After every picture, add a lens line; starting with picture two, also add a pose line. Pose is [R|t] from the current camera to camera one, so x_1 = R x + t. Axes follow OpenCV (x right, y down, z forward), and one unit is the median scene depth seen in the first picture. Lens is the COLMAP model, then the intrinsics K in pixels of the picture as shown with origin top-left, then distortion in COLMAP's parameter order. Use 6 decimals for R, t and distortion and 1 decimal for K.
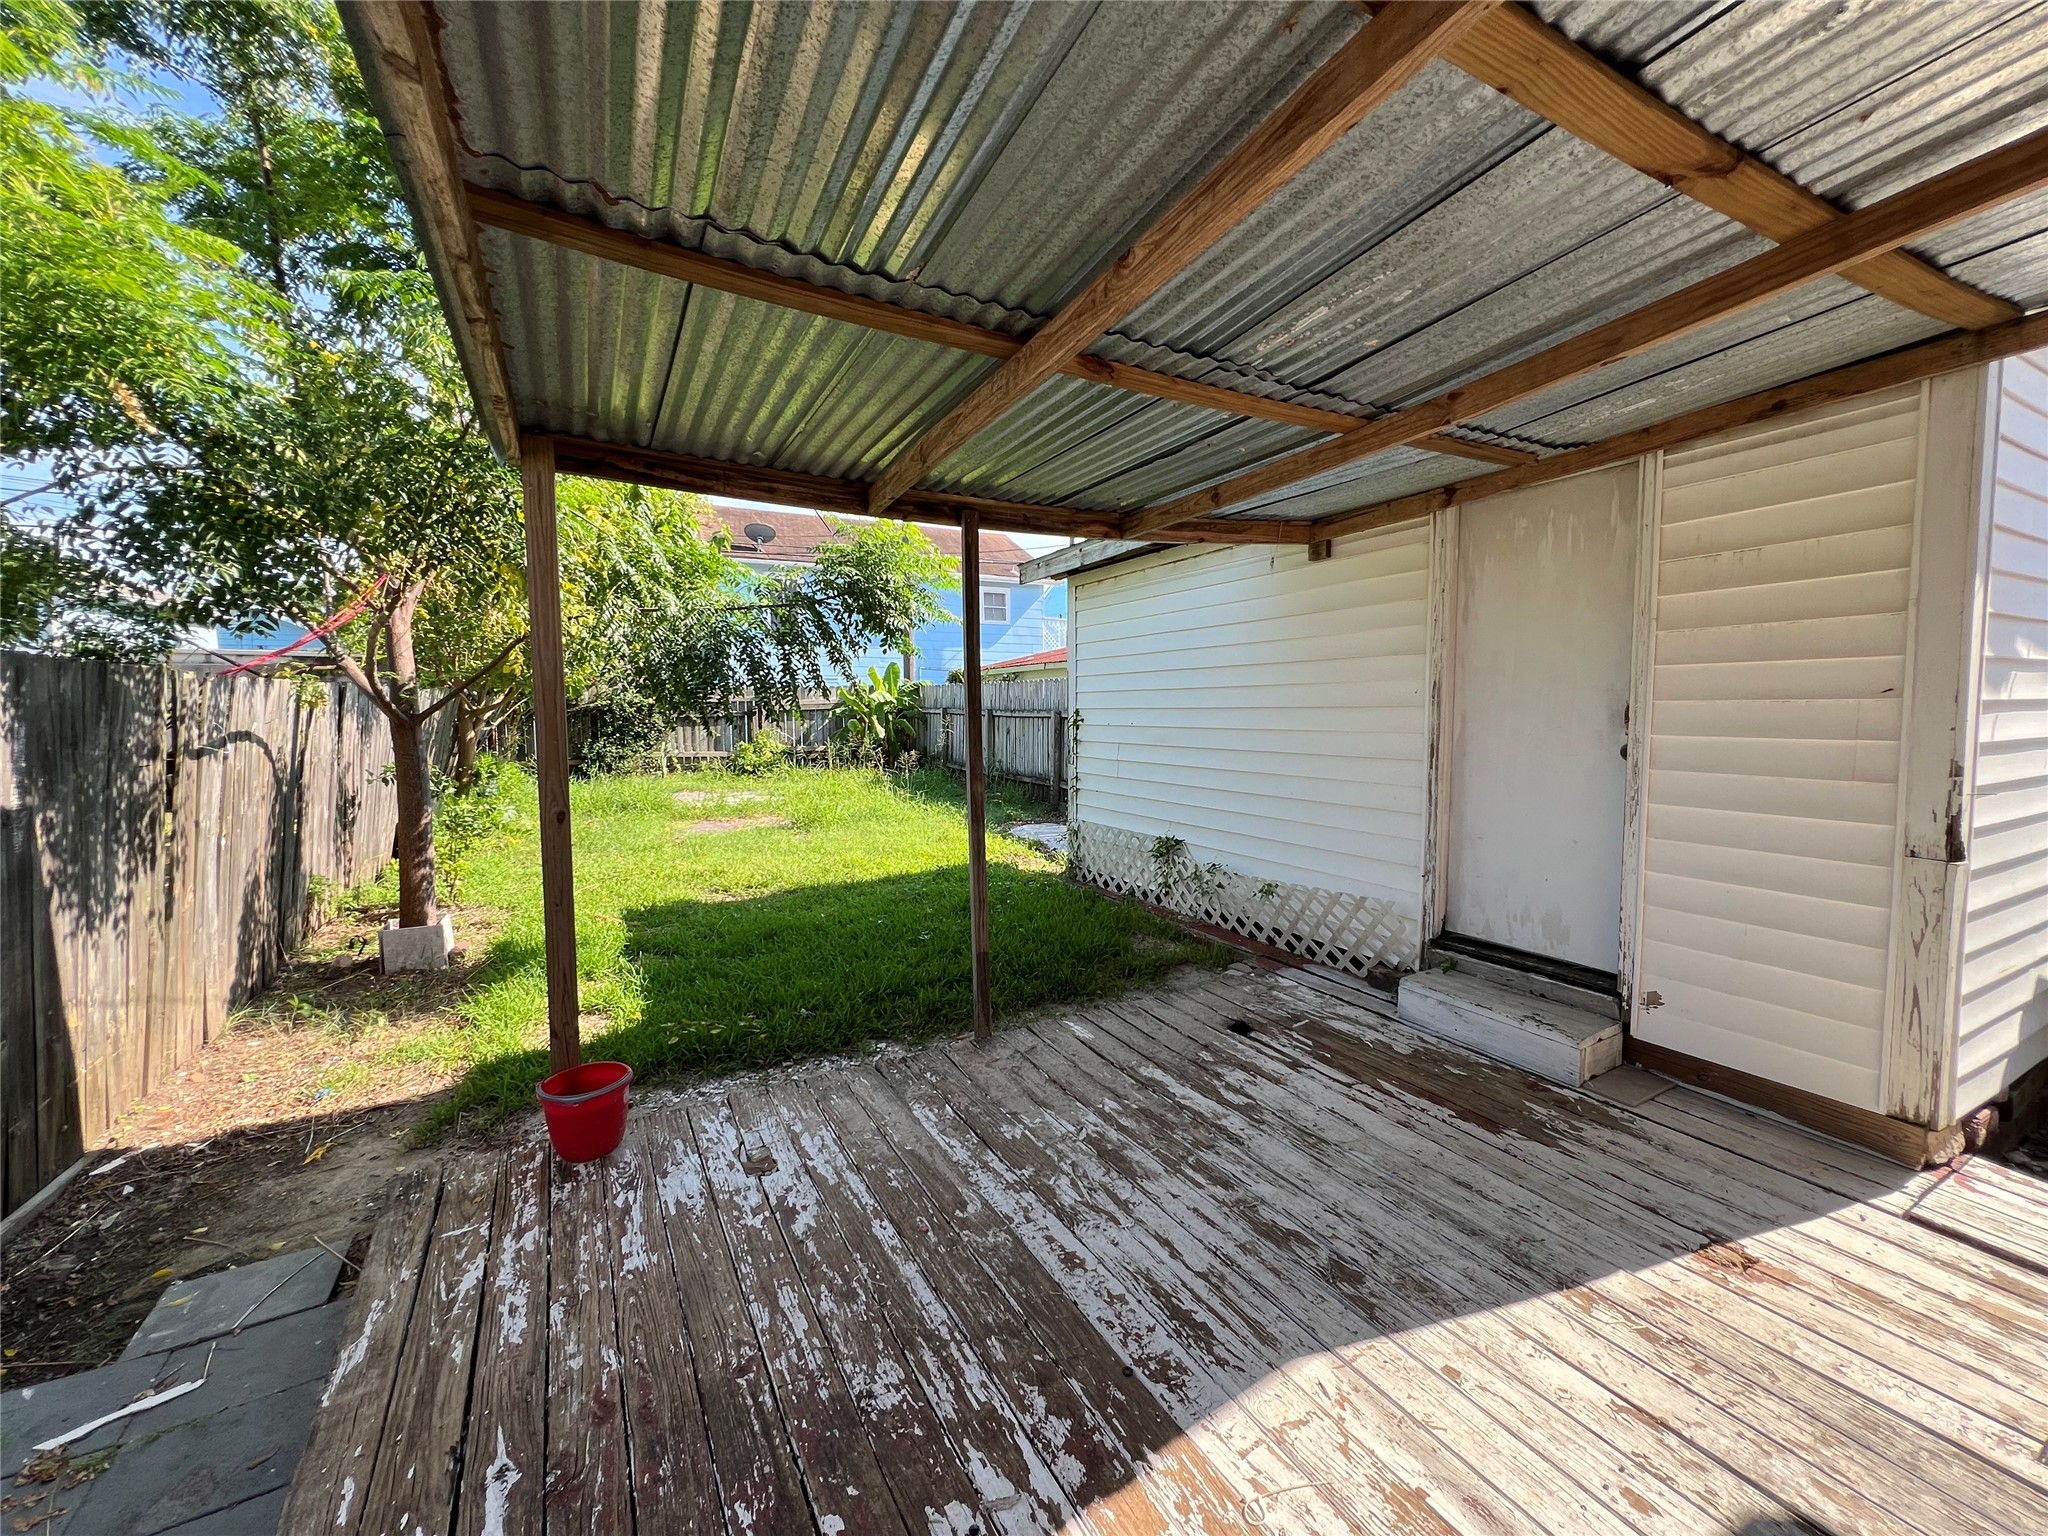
lens RADIAL K [[821.6, 0, 1021.1], [0, 821.6, 760.4], [0, 0, 1]] dist [-0.003221, 0.001097]
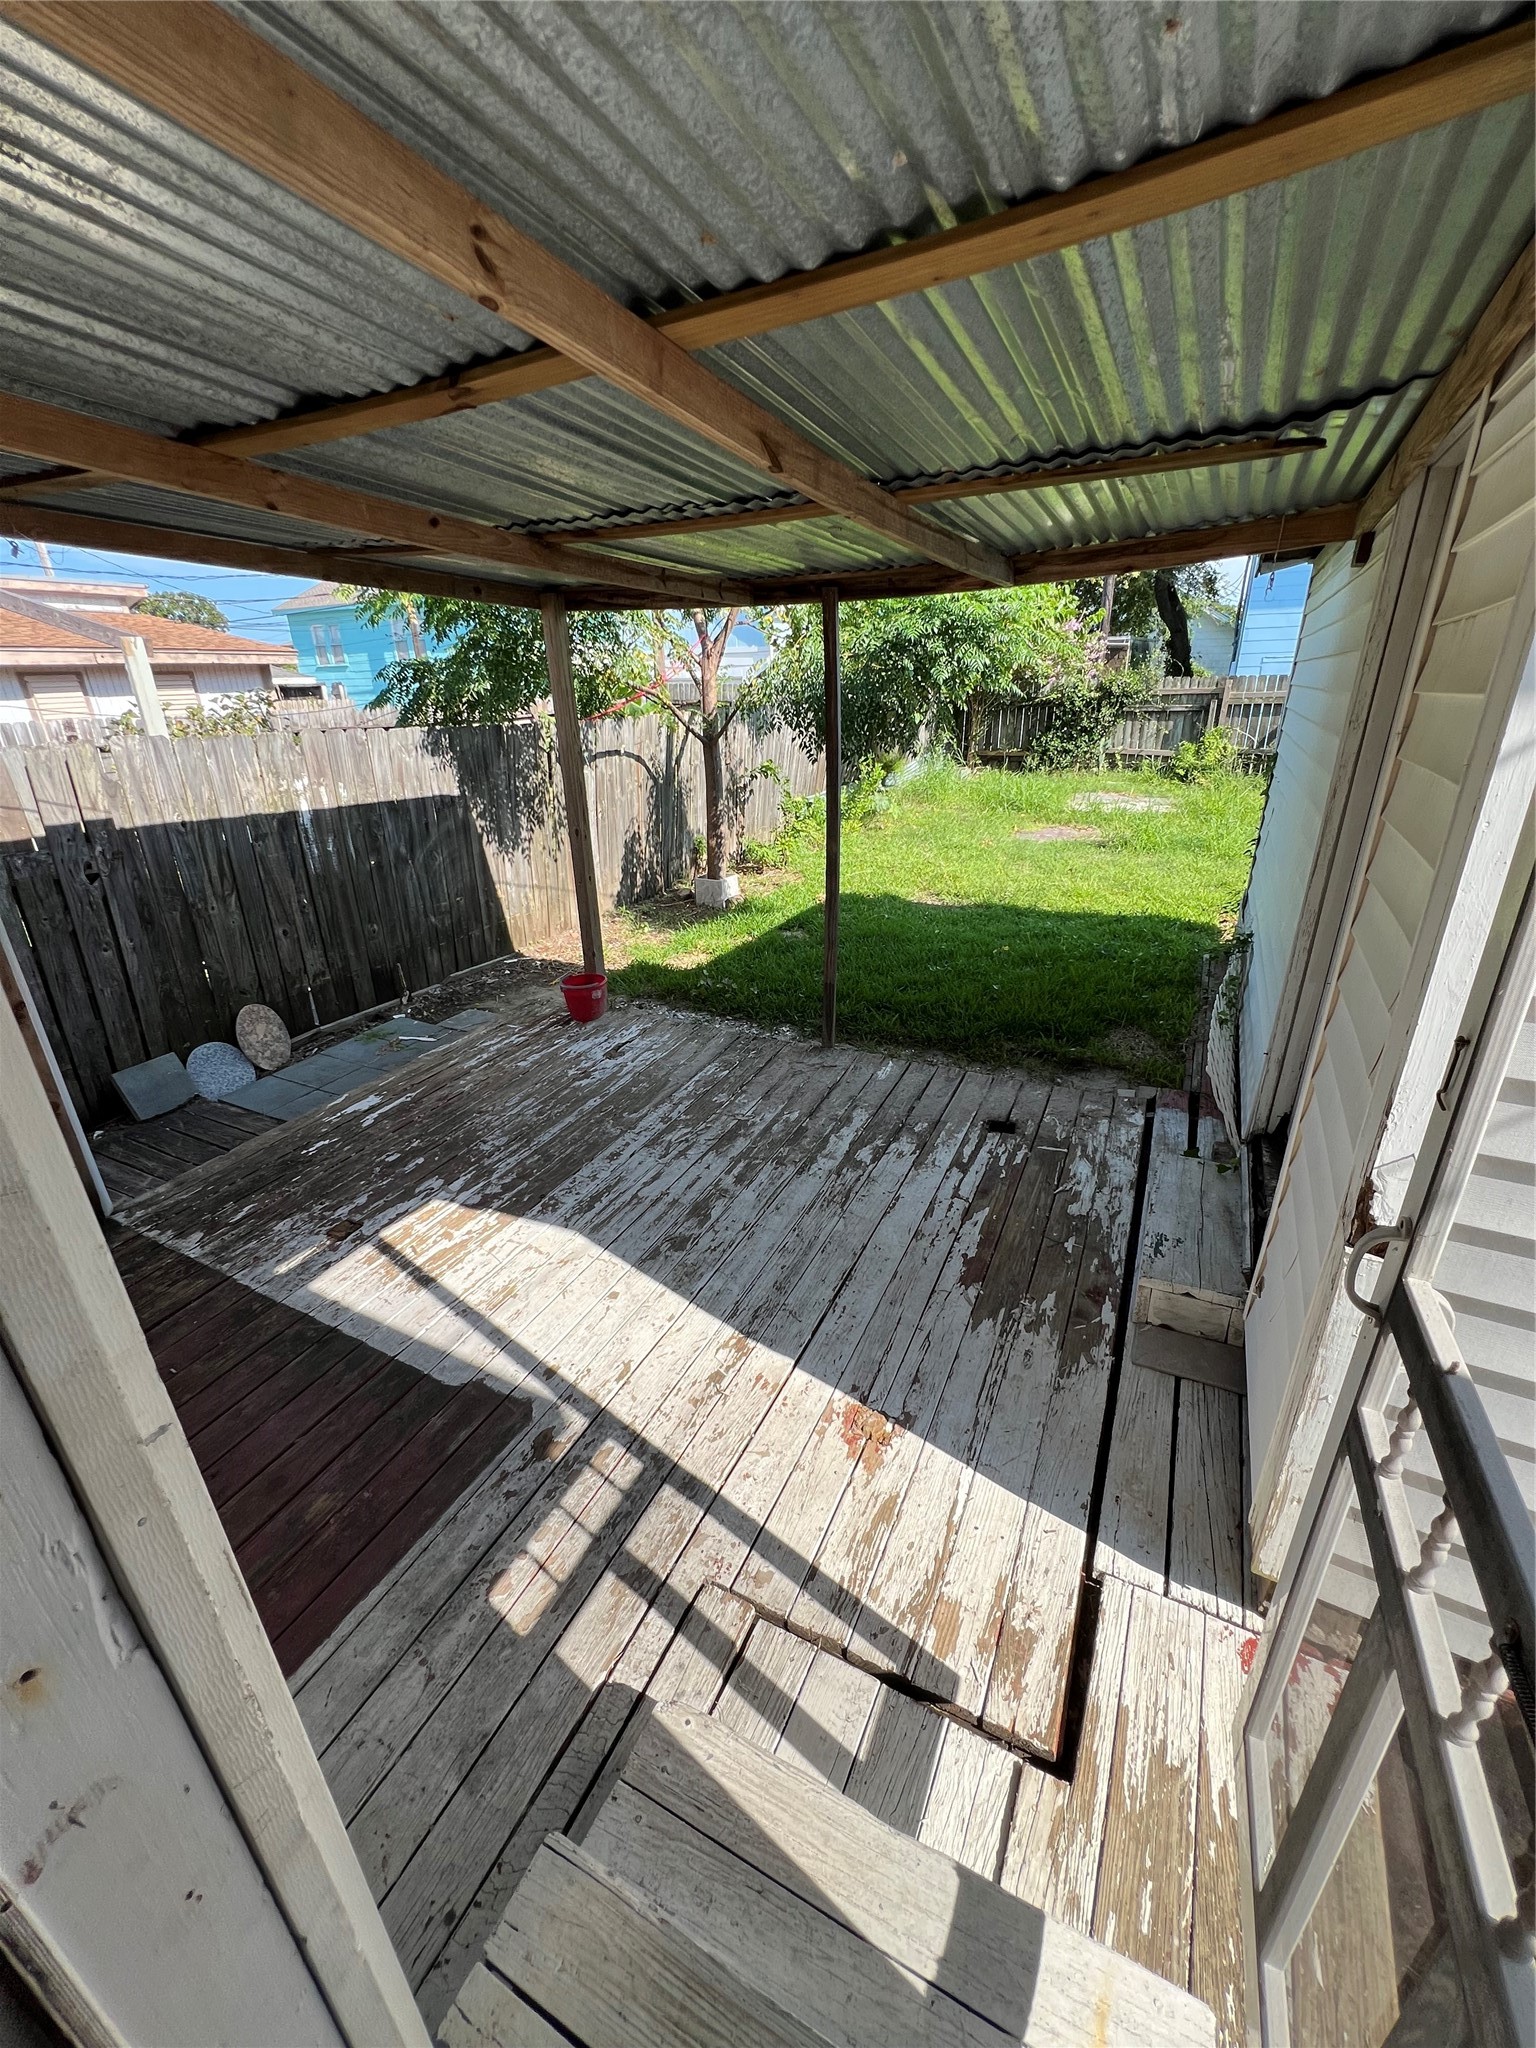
lens RADIAL K [[823.1, 0, 775.6], [0, 823.1, 1027.3], [0, 0, 1]] dist [0.002562, 0.000724]
pose [[0.572930, 0.316143, -0.756178, 1.081484], [-0.043625, 0.933068, 0.357044, -0.177124], [0.818442, -0.171573, 0.548375, 0.313352]]
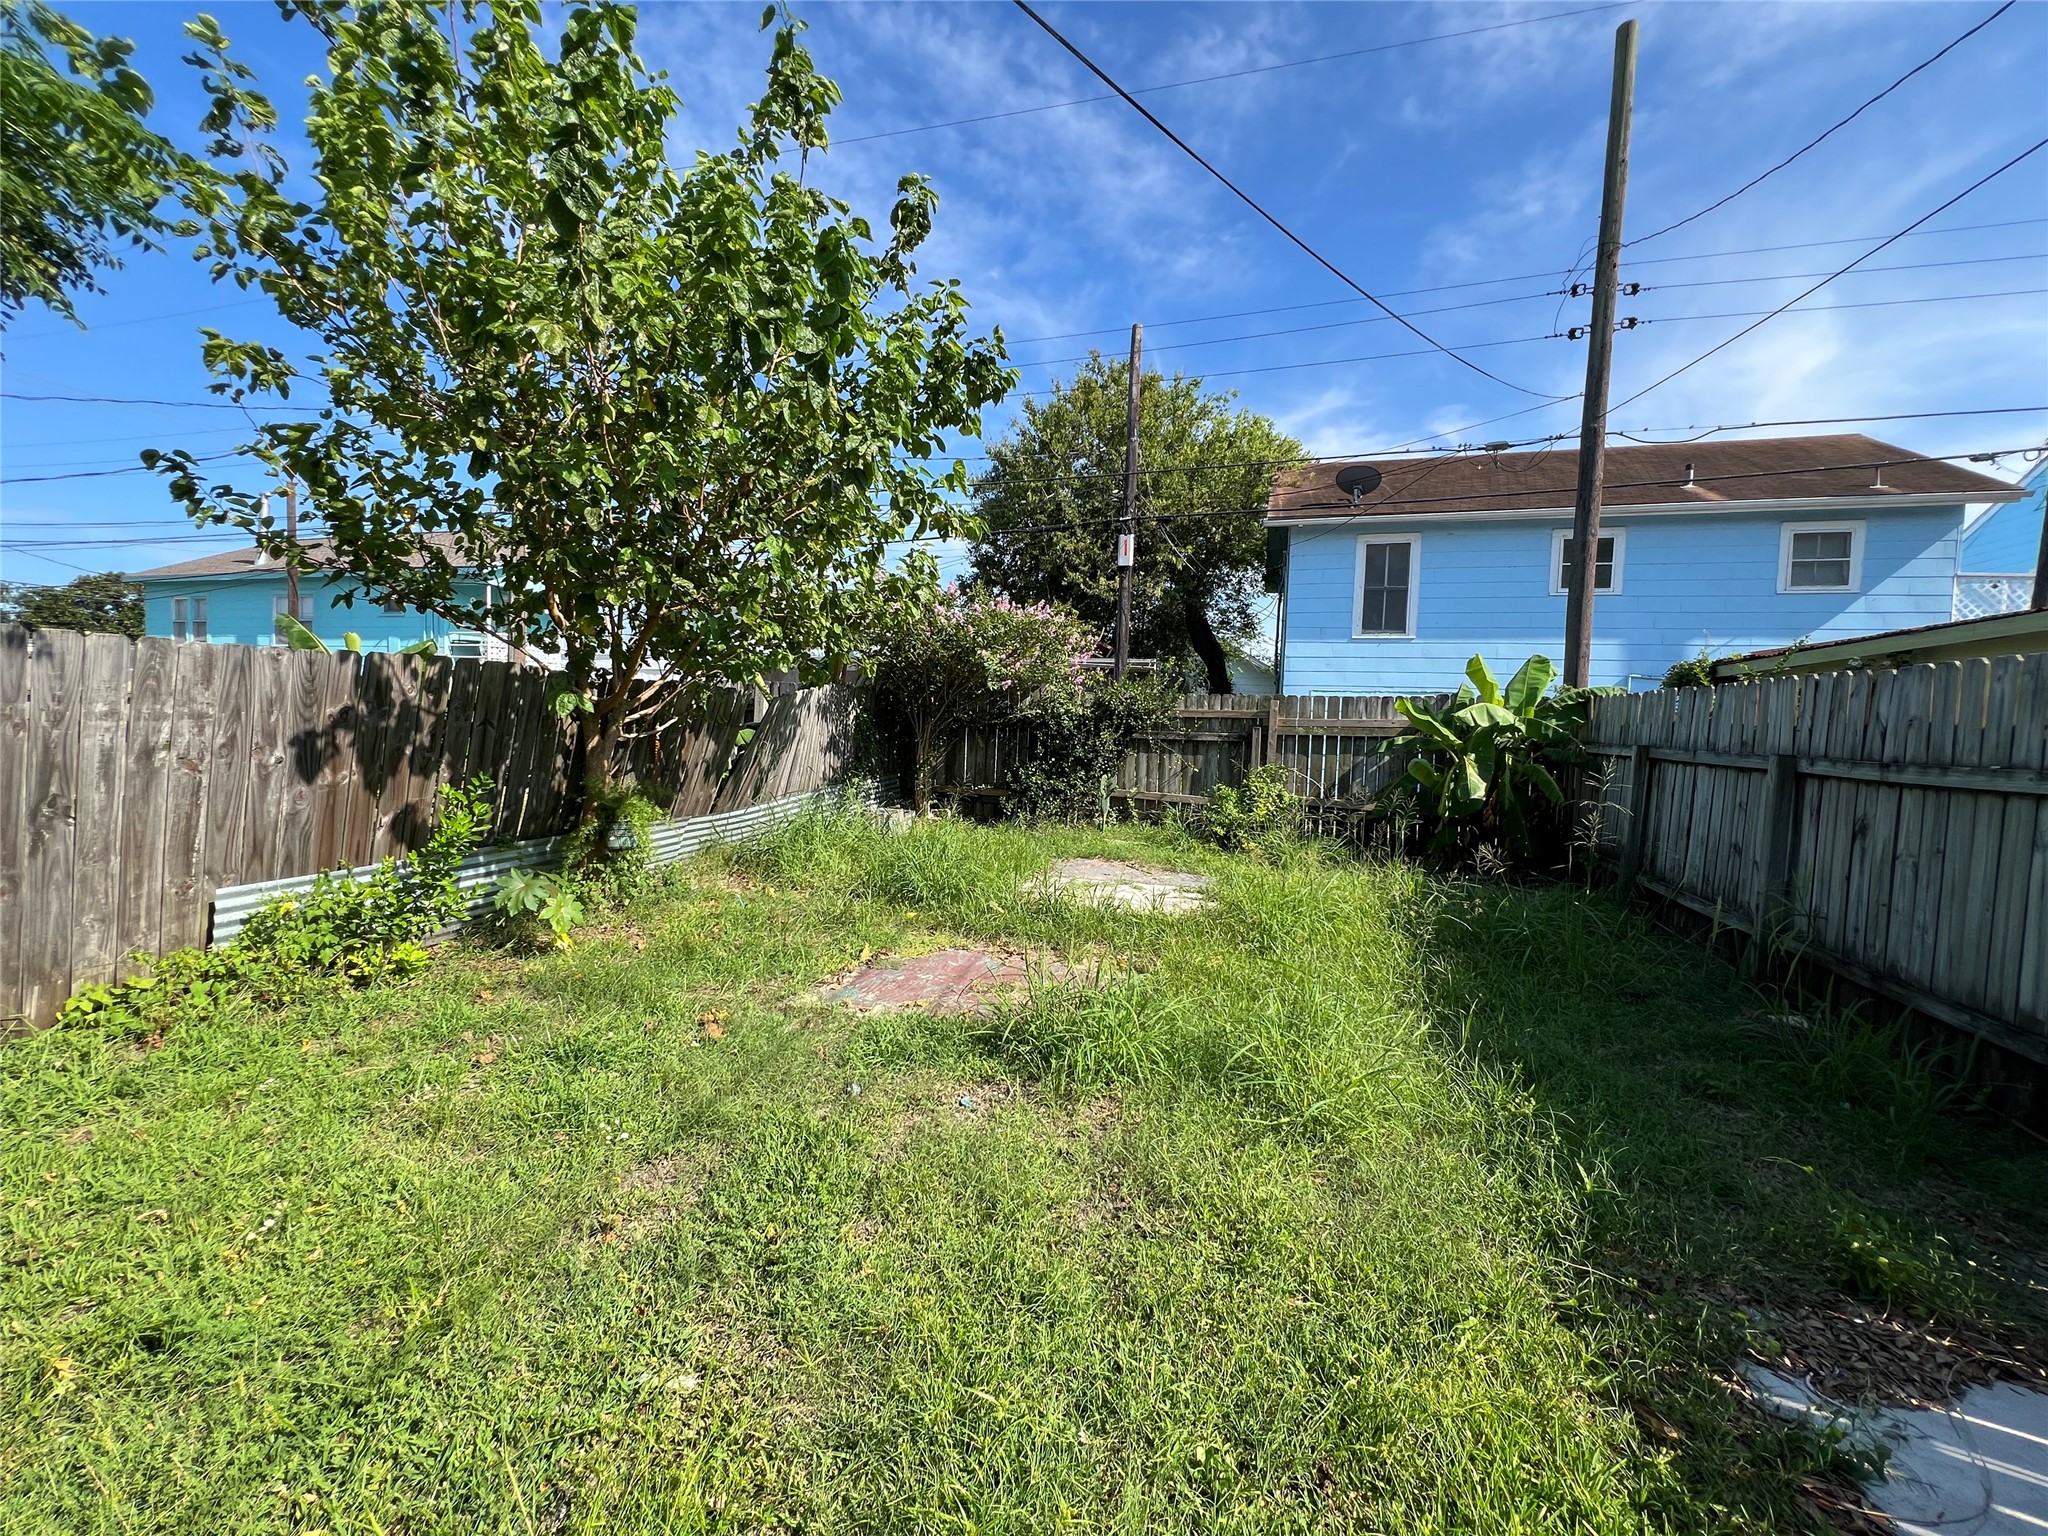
lens RADIAL K [[821.6, 0, 1031.8], [0, 821.6, 772.4], [0, 0, 1]] dist [-0.003221, 0.001097]
pose [[0.708543, 0.076248, -0.701537, -0.102519], [-0.089269, 0.995844, 0.018074, -0.158670], [0.699999, 0.049819, 0.712404, 2.582150]]
